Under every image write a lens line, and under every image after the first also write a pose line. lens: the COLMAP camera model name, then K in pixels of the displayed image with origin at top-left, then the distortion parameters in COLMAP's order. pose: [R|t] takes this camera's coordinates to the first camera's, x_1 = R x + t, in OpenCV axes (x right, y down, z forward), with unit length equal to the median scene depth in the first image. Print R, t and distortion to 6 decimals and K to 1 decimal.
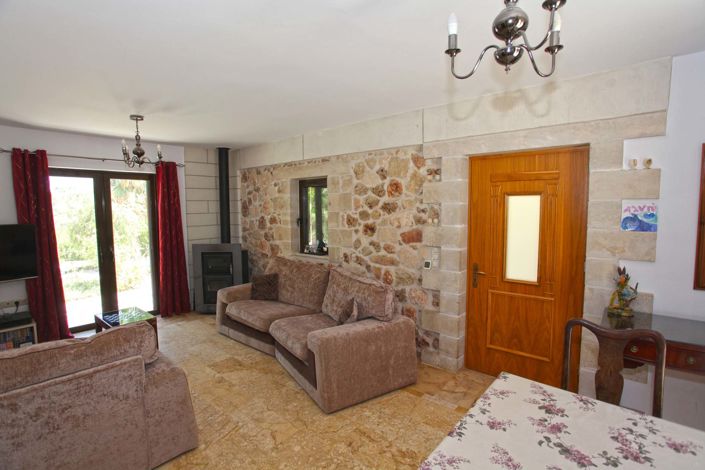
lens RADIAL K [[341.9, 0, 352.5], [0, 341.9, 235.0], [0, 0, 1]] dist [-0.071562, 0.032323]
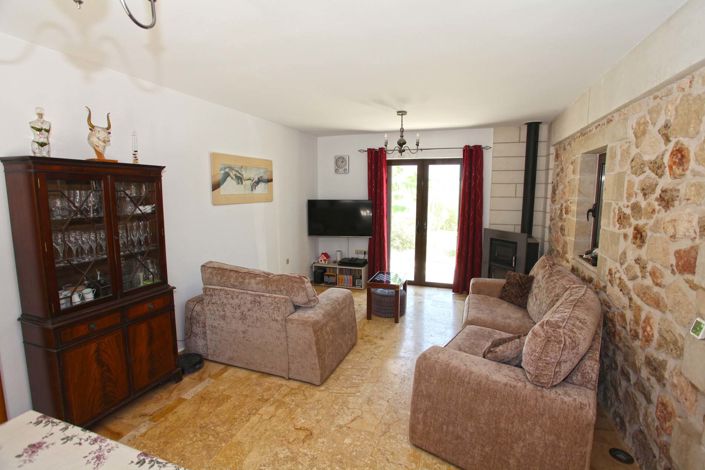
lens RADIAL K [[341.9, 0, 352.5], [0, 341.9, 235.0], [0, 0, 1]] dist [-0.071562, 0.032323]
pose [[0.361071, 0.132417, -0.923089, 0.380453], [-0.081624, 0.990556, 0.110168, -0.039000], [0.928959, 0.035568, 0.368470, 0.359842]]
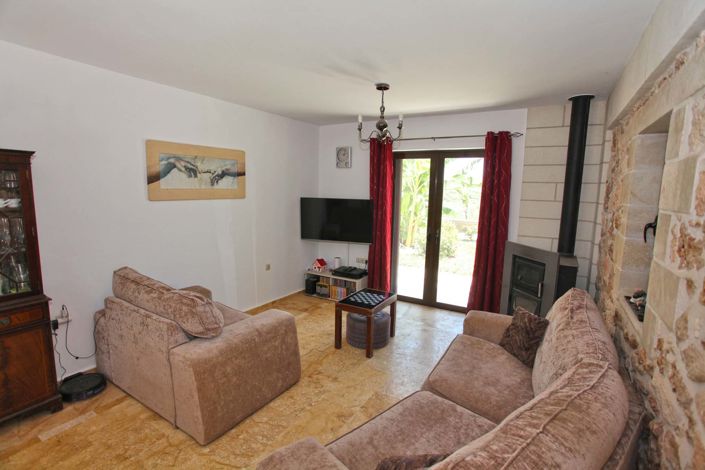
lens RADIAL K [[341.9, 0, 352.5], [0, 341.9, 235.0], [0, 0, 1]] dist [-0.071562, 0.032323]
pose [[0.168313, 0.148634, -0.974463, 0.238522], [-0.104756, 0.985665, 0.132249, -0.062123], [0.980152, 0.079822, 0.181470, 0.680968]]
